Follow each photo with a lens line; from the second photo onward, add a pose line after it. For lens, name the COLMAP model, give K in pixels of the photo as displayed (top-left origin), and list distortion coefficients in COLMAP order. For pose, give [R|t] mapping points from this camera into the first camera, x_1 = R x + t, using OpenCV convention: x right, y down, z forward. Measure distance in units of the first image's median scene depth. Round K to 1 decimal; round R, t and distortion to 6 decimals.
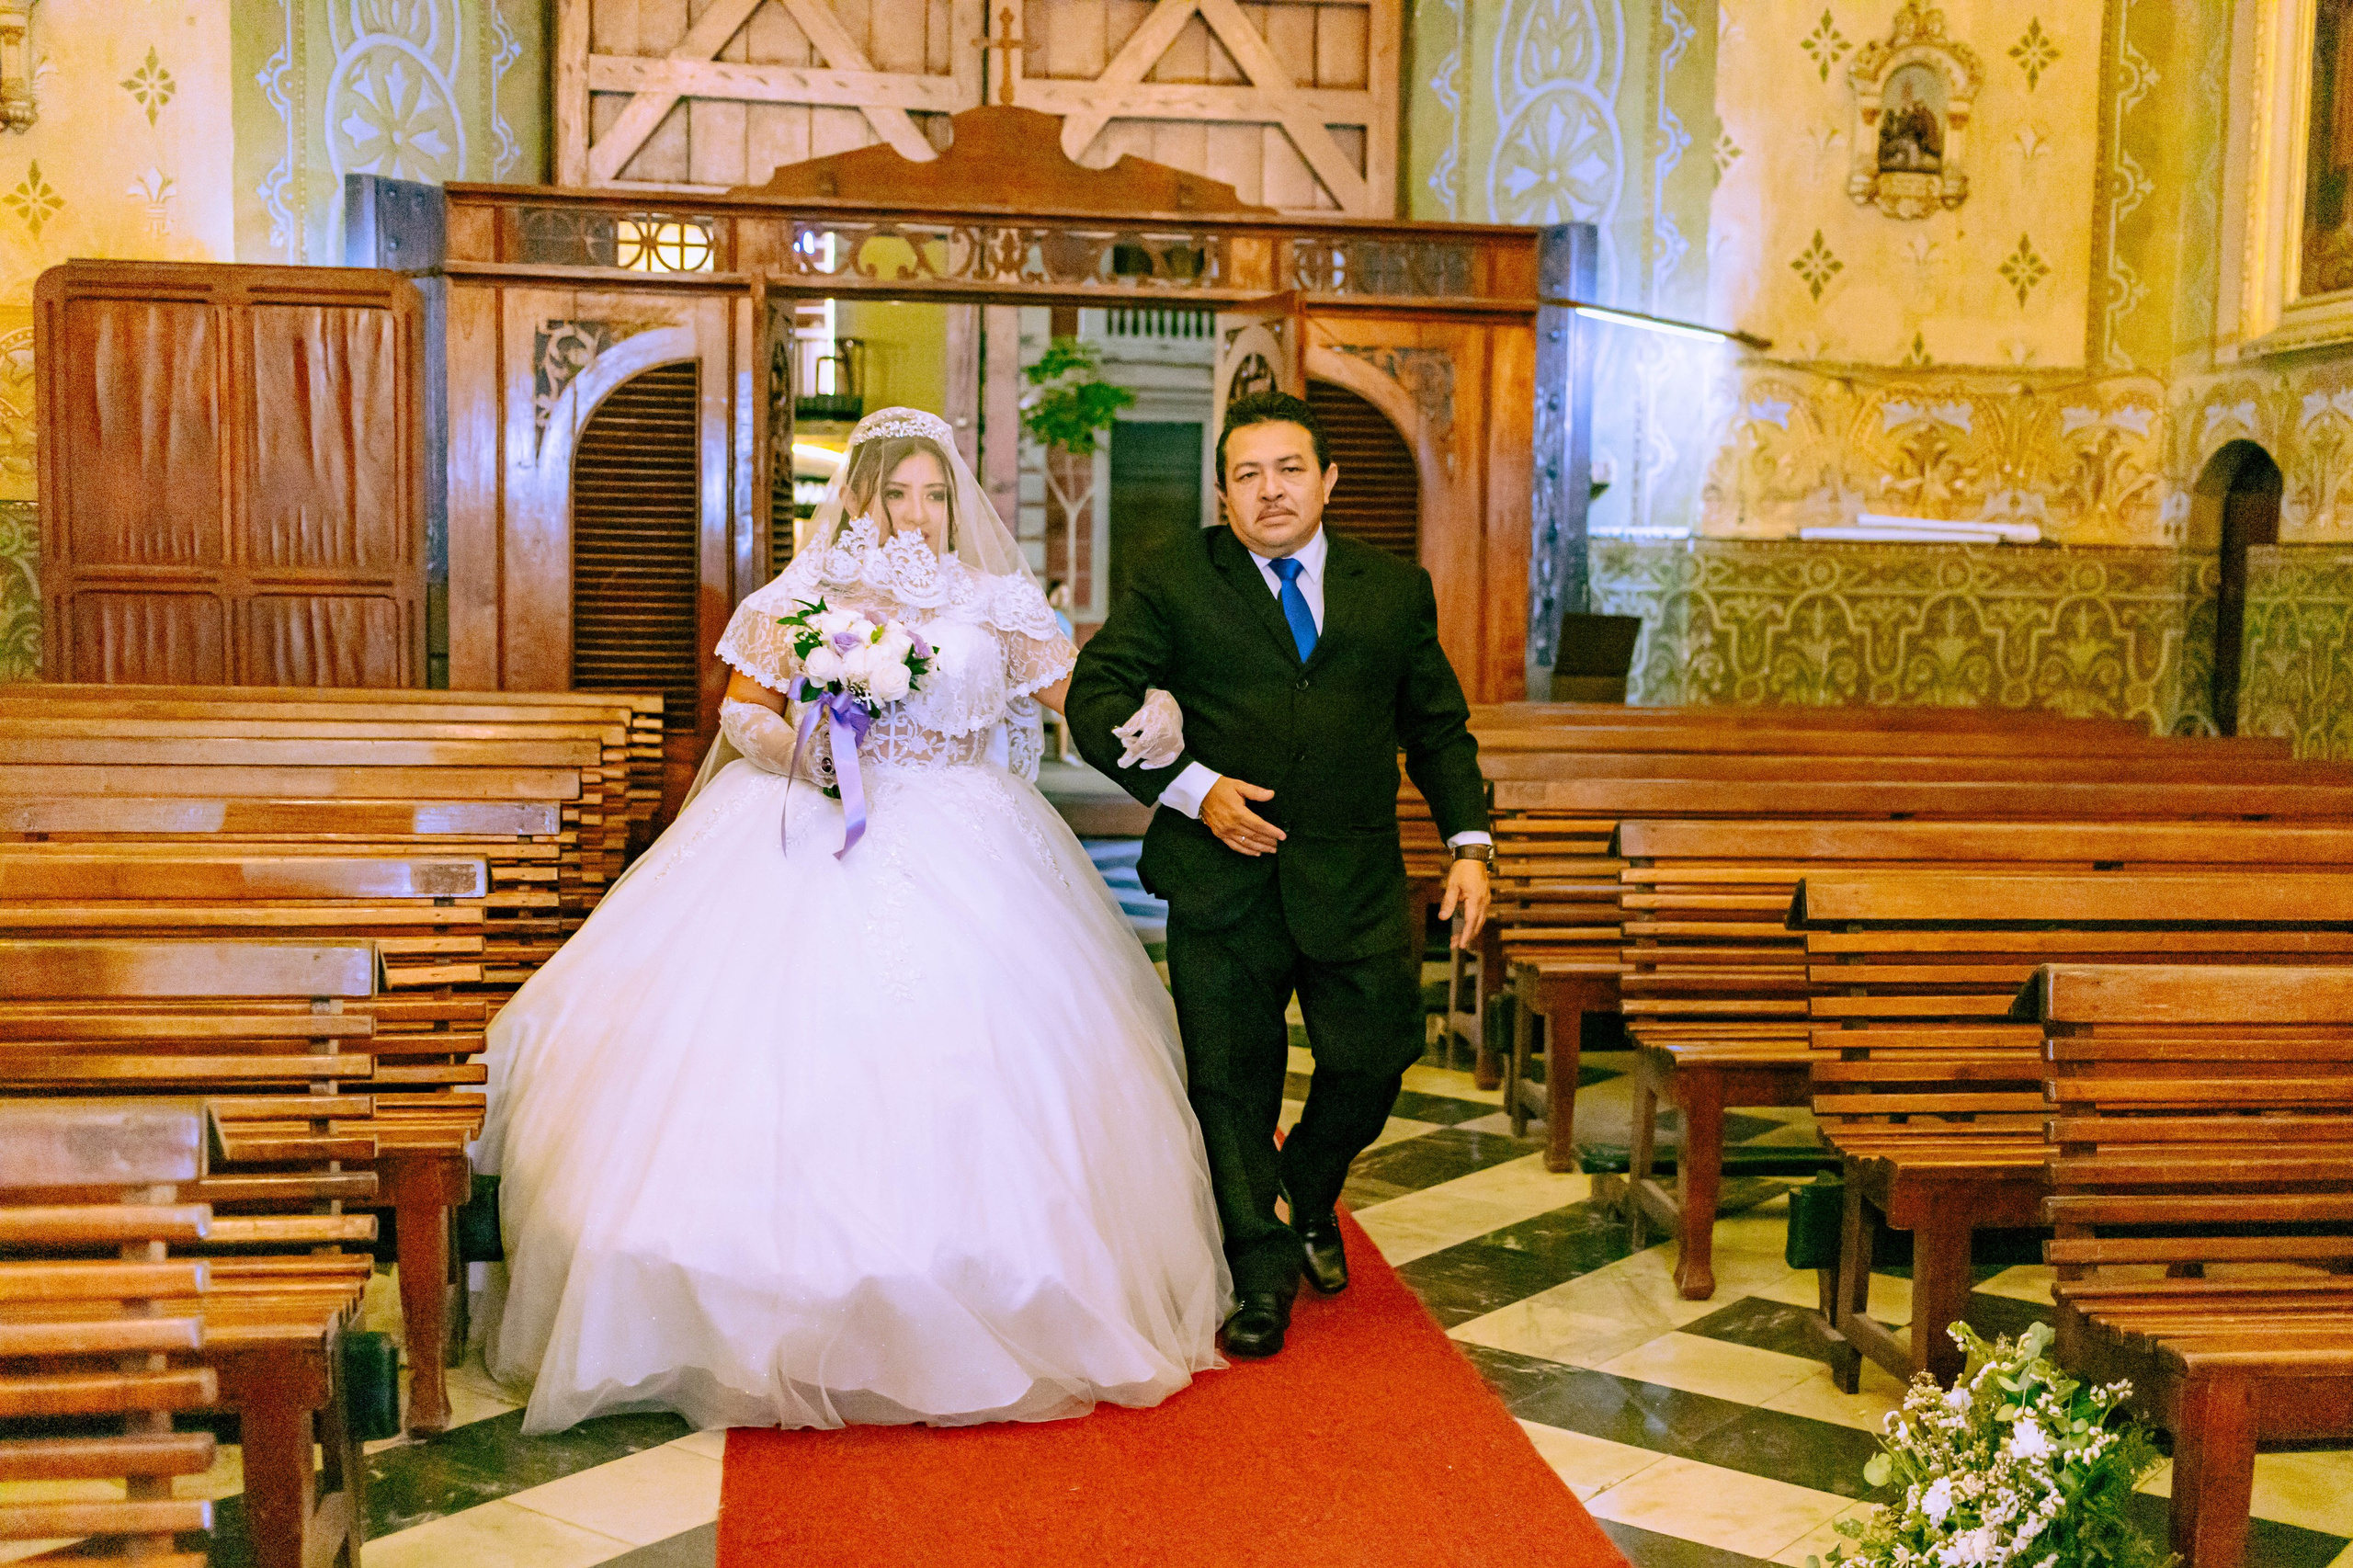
lens RADIAL K [[2650.9, 0, 1245.4], [0, 2650.9, 820.3], [0, 0, 1]] dist [0.002636, -0.003940]
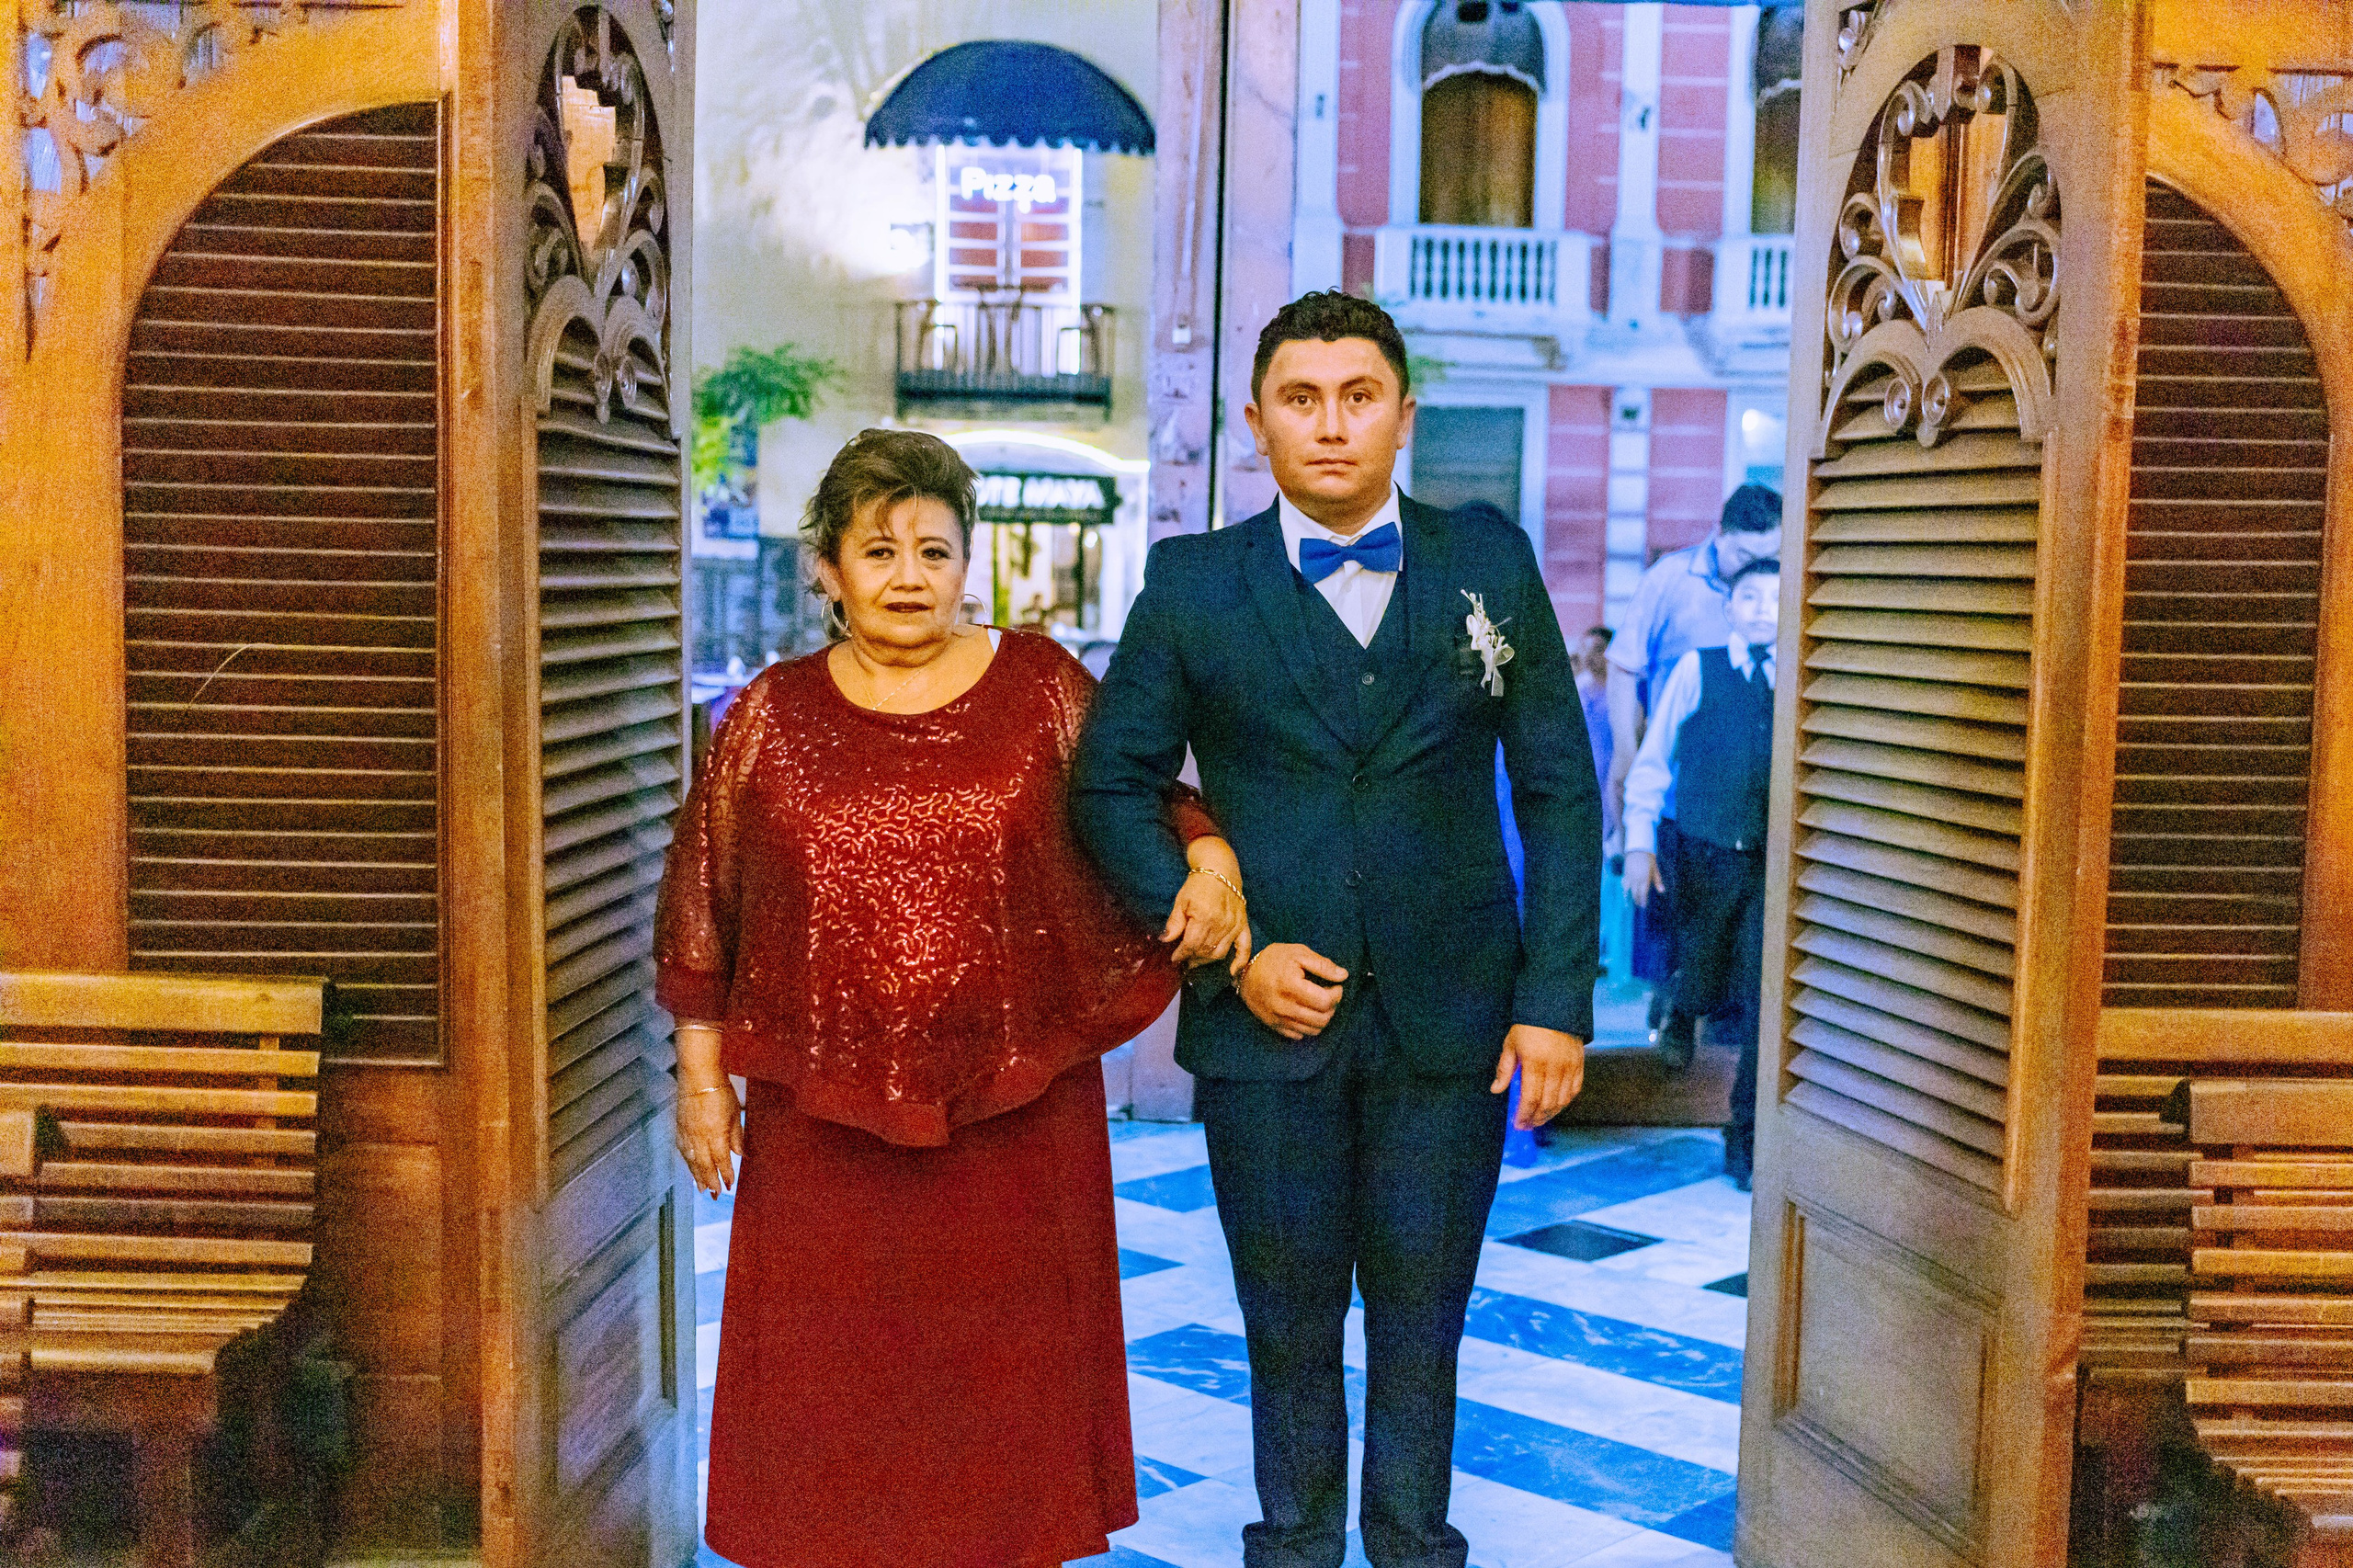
lens RADIAL K [[2667.6, 0, 1229.6], [0, 2667.6, 782.2], [0, 0, 1]] dist [0.008789, -0.027542]
pose [[0.993750, 0.011041, -0.111082, -0.042514], [-0.012949, 0.999780, -0.016472, -0.059333], [0.110876, 0.017808, 0.993675, 0.533891]]
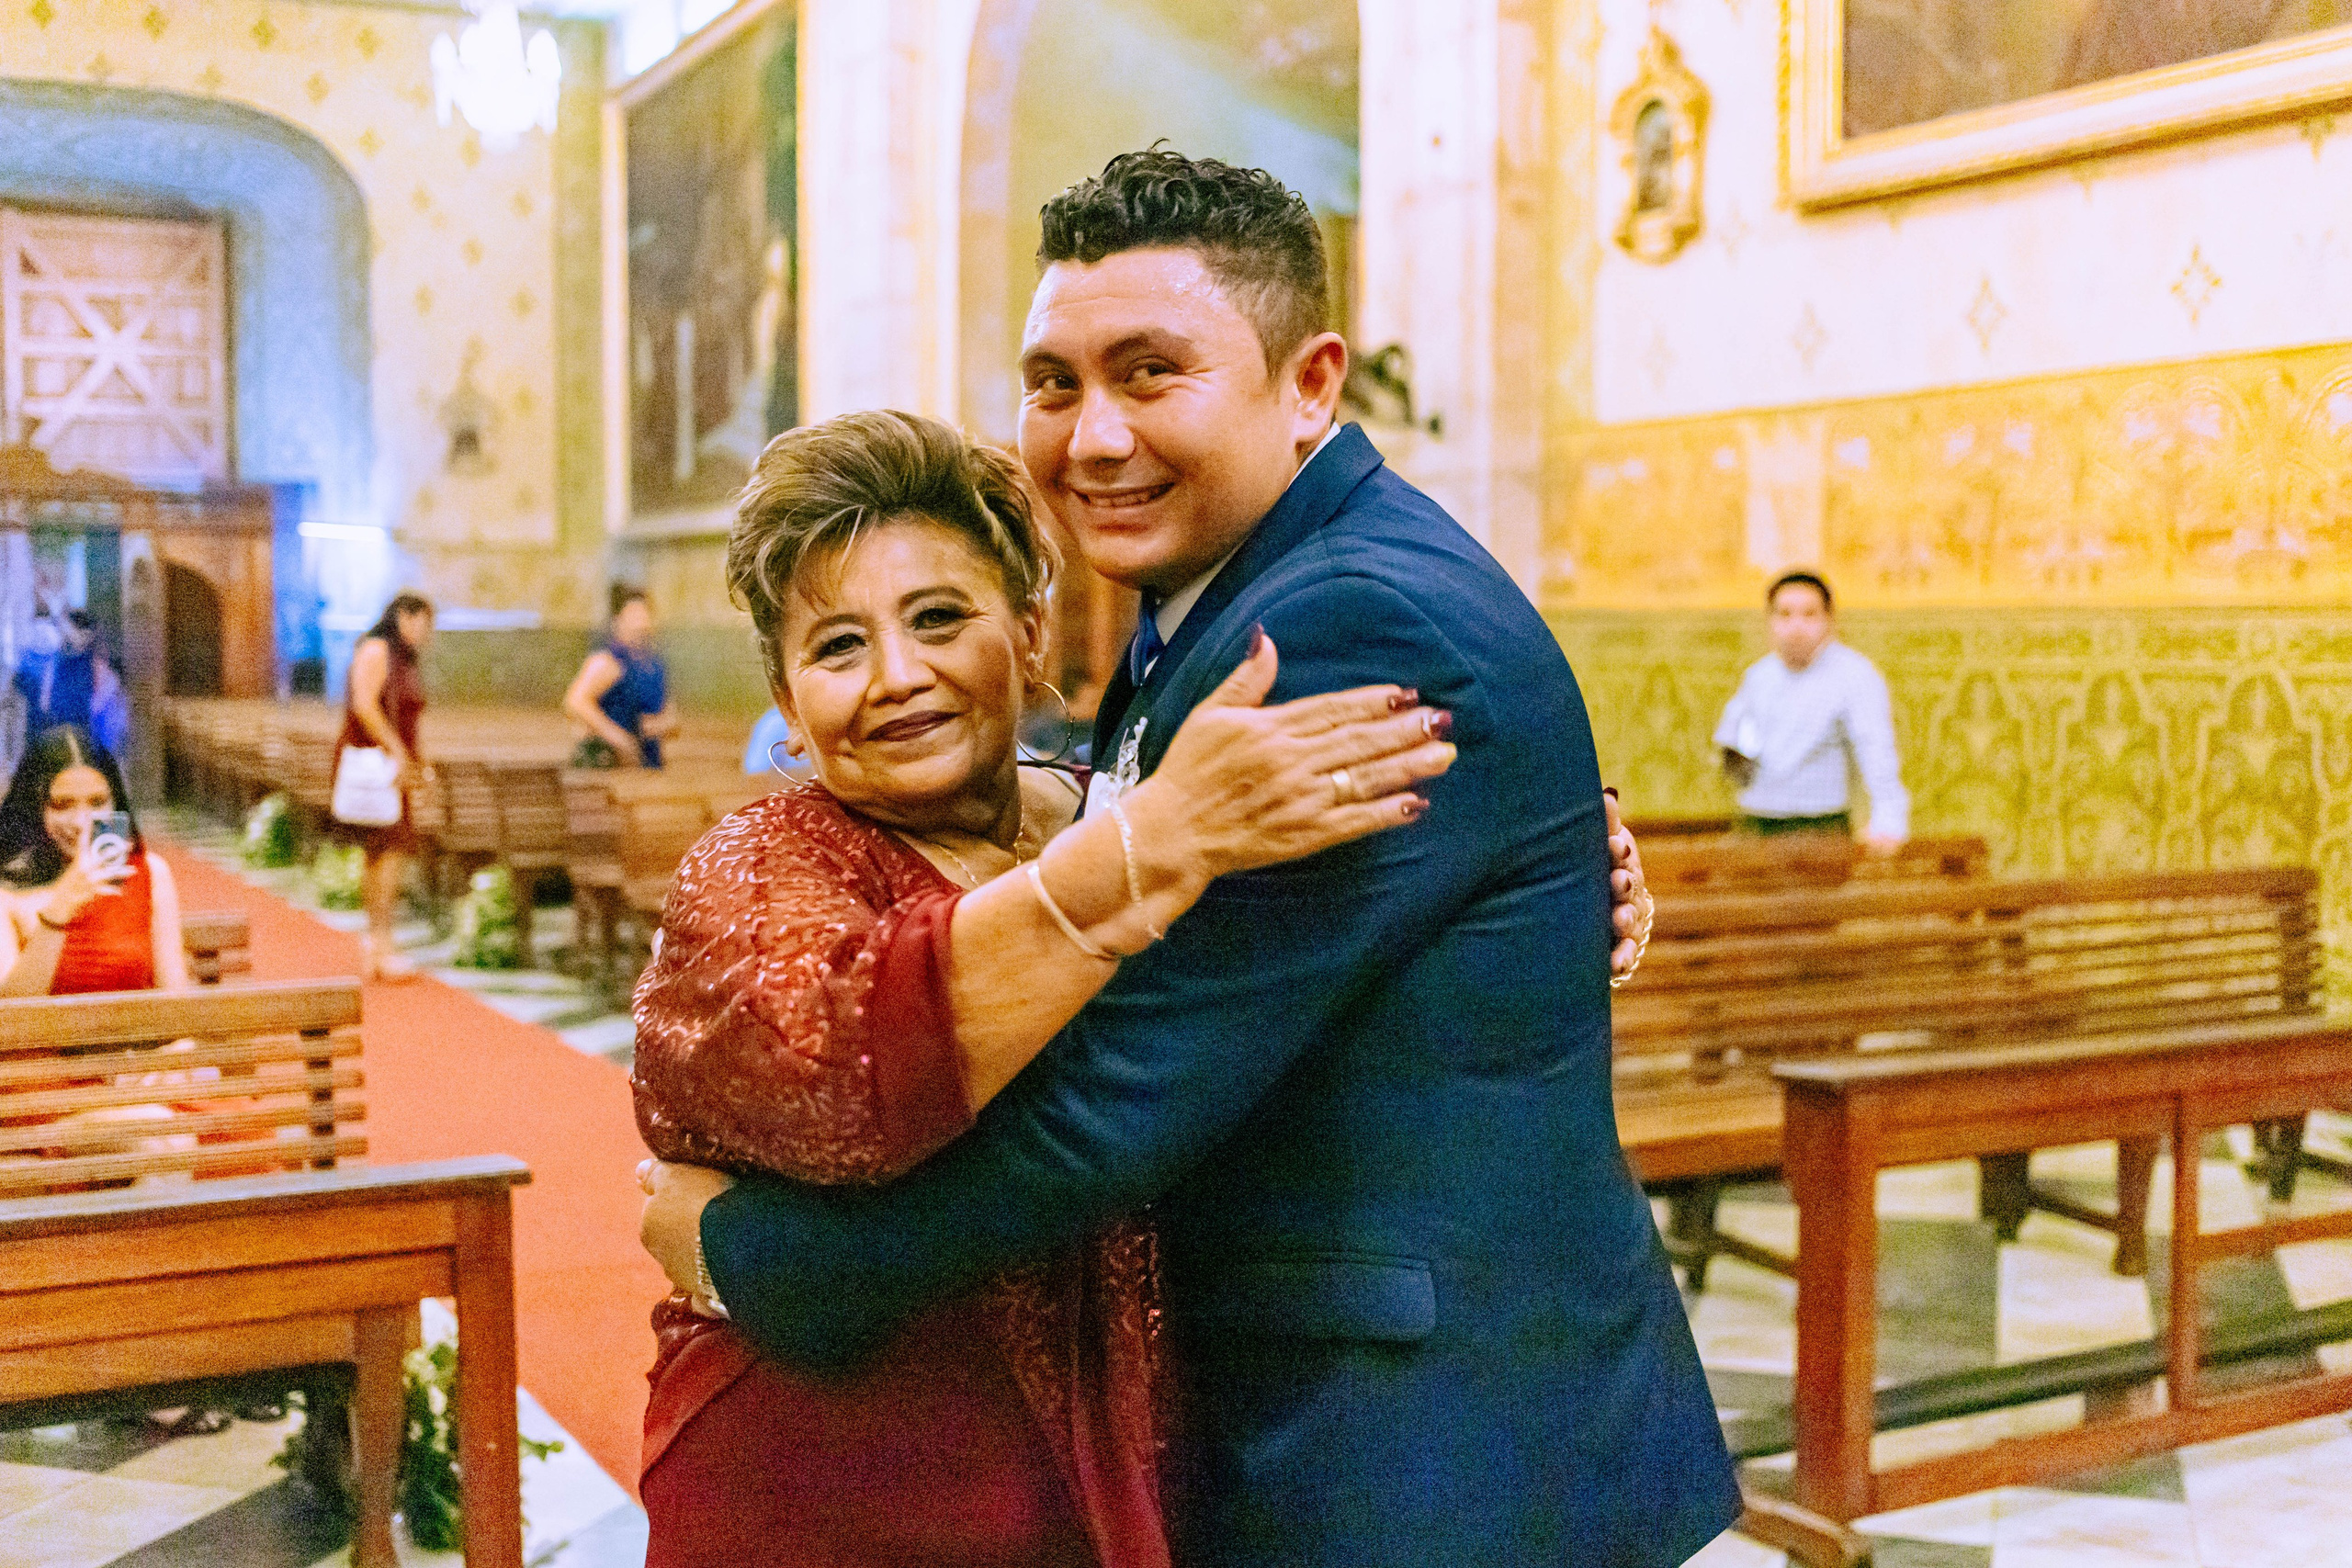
lens RADIAL K [[2677.8, 0, 1184.0], [0, 2677.8, 785.4], [0, 0, 1]] dist [-0.004666, 0.007622]
pose [[0.944392, -0.036596, 0.326780, 0.078217], [0.048772, 0.998385, -0.029141, 0.118842], [-0.325186, 0.043458, 0.944651, -1.265040]]
